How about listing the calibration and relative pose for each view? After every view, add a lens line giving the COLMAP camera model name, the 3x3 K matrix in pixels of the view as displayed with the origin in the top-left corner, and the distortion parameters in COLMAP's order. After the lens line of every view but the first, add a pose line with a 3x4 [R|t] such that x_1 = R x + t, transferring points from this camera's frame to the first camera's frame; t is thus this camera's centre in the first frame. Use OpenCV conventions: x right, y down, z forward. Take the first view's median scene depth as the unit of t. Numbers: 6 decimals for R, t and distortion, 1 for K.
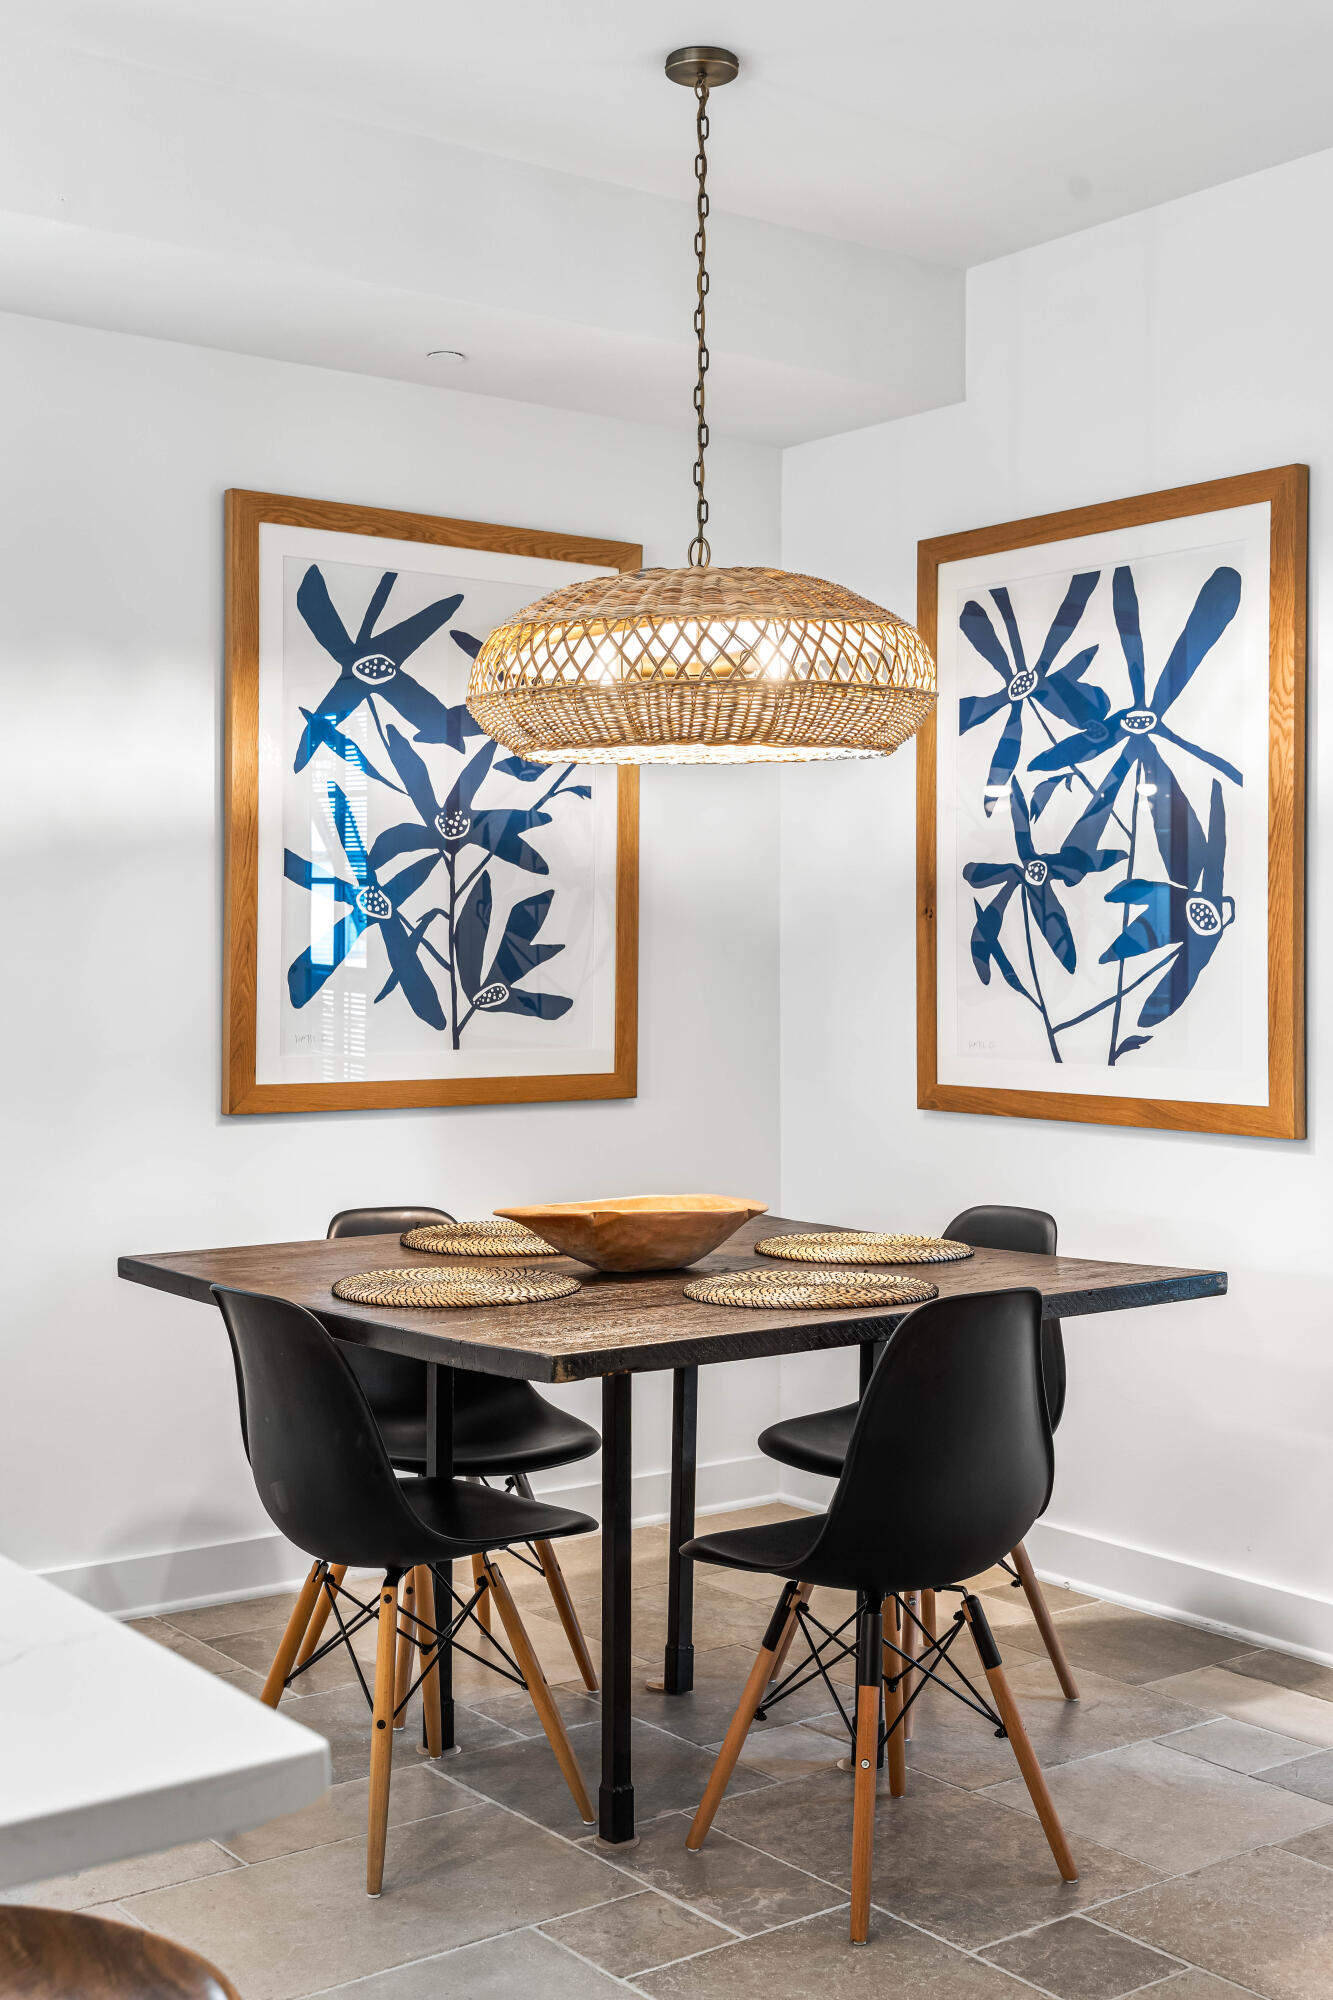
lens RADIAL K [[2278.2, 0, 667.0], [0, 2278.2, 992.7], [0, 0, 1]] dist [0.041514, 0.000000]
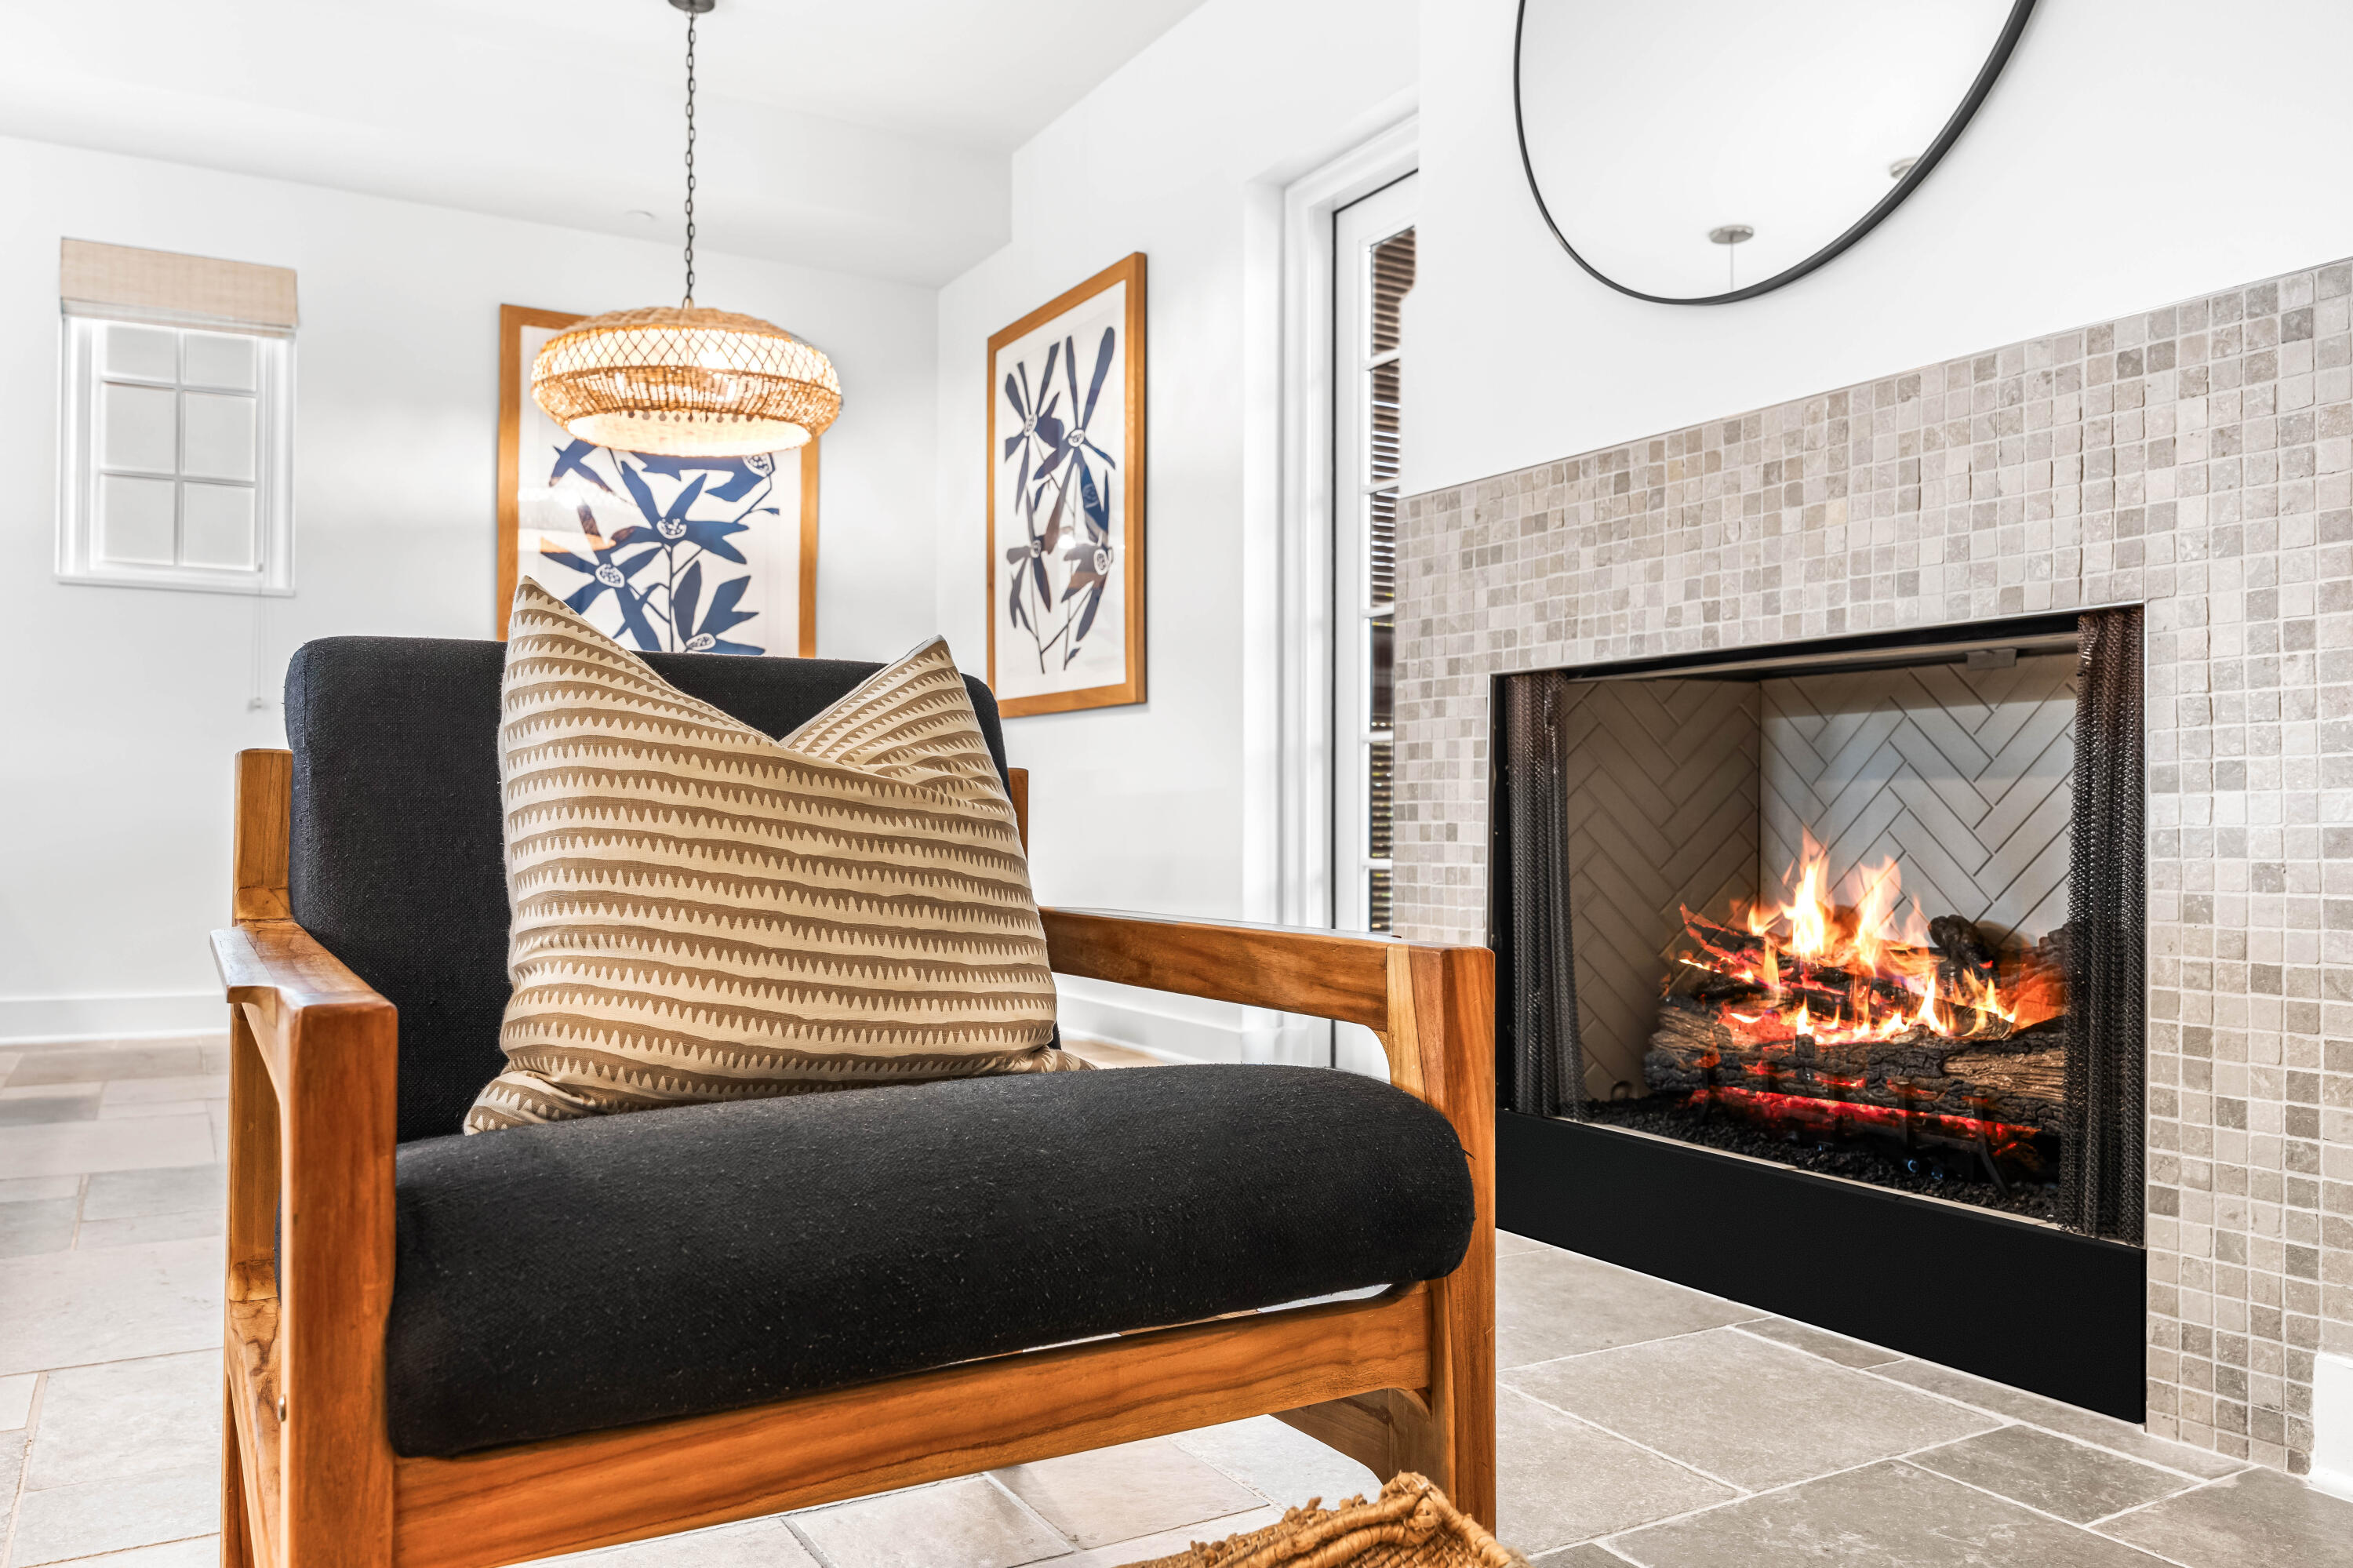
lens RADIAL K [[1753.2, 0, 1174.2], [0, 1753.2, 803.1], [0, 0, 1]] dist [0.007321, 0.000979]
pose [[0.993018, 0.000276, -0.117963, 0.390915], [-0.003743, 0.999568, -0.029168, 0.147742], [0.117904, 0.029406, 0.992589, -0.119415]]
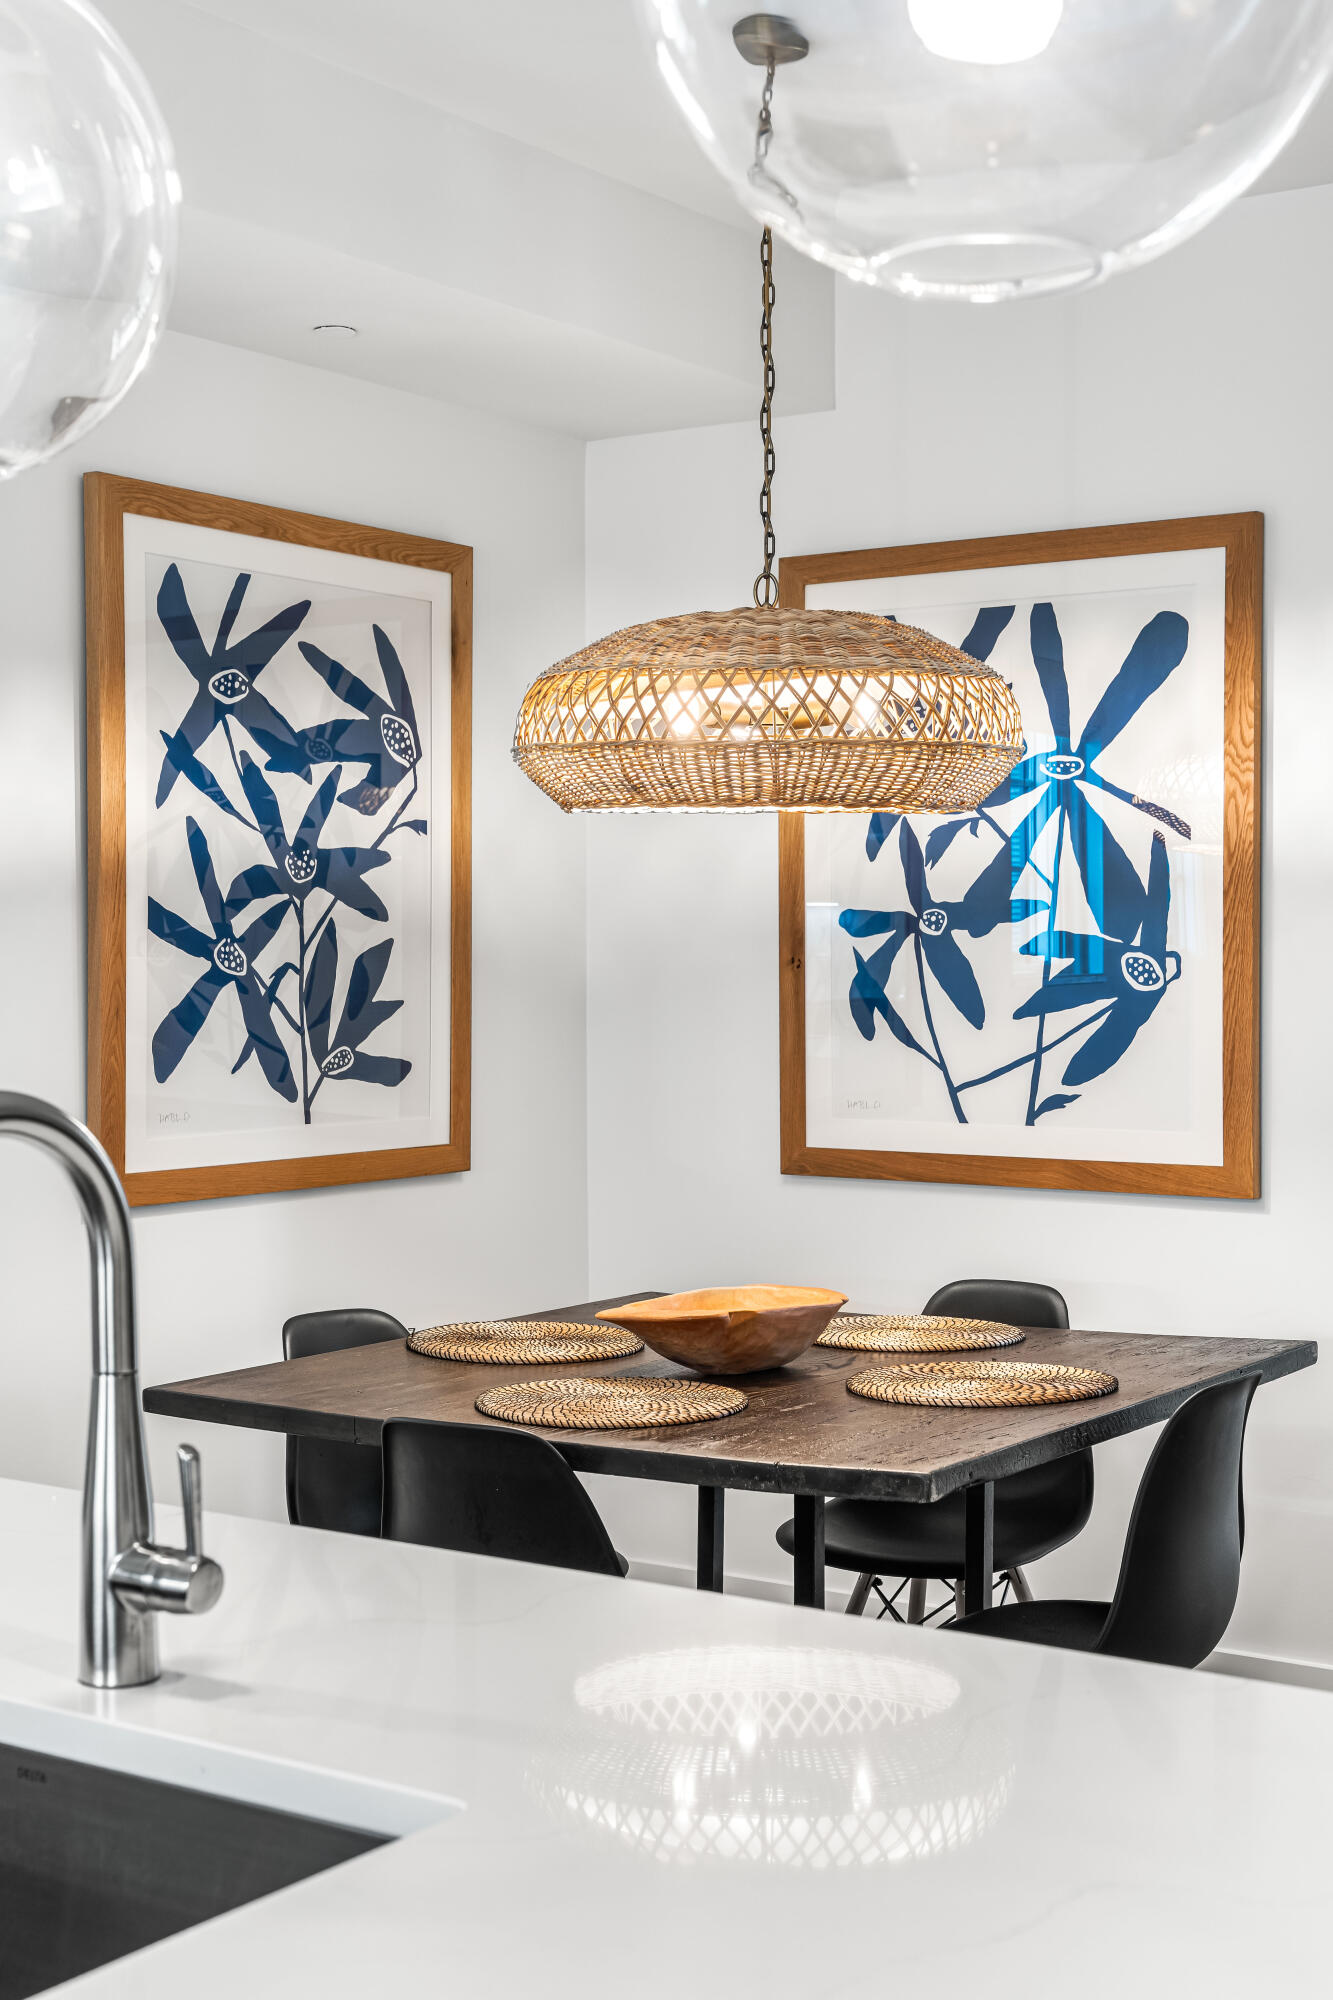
lens RADIAL K [[2649.8, 0, 657.6], [0, 2649.8, 1069.2], [0, 0, 1]] dist [0.059219, 0.000000]
pose [[0.948020, -0.019223, 0.317630, -0.299412], [0.010455, 0.999516, 0.029287, -0.025350], [-0.318039, -0.024444, 0.947762, -0.004602]]
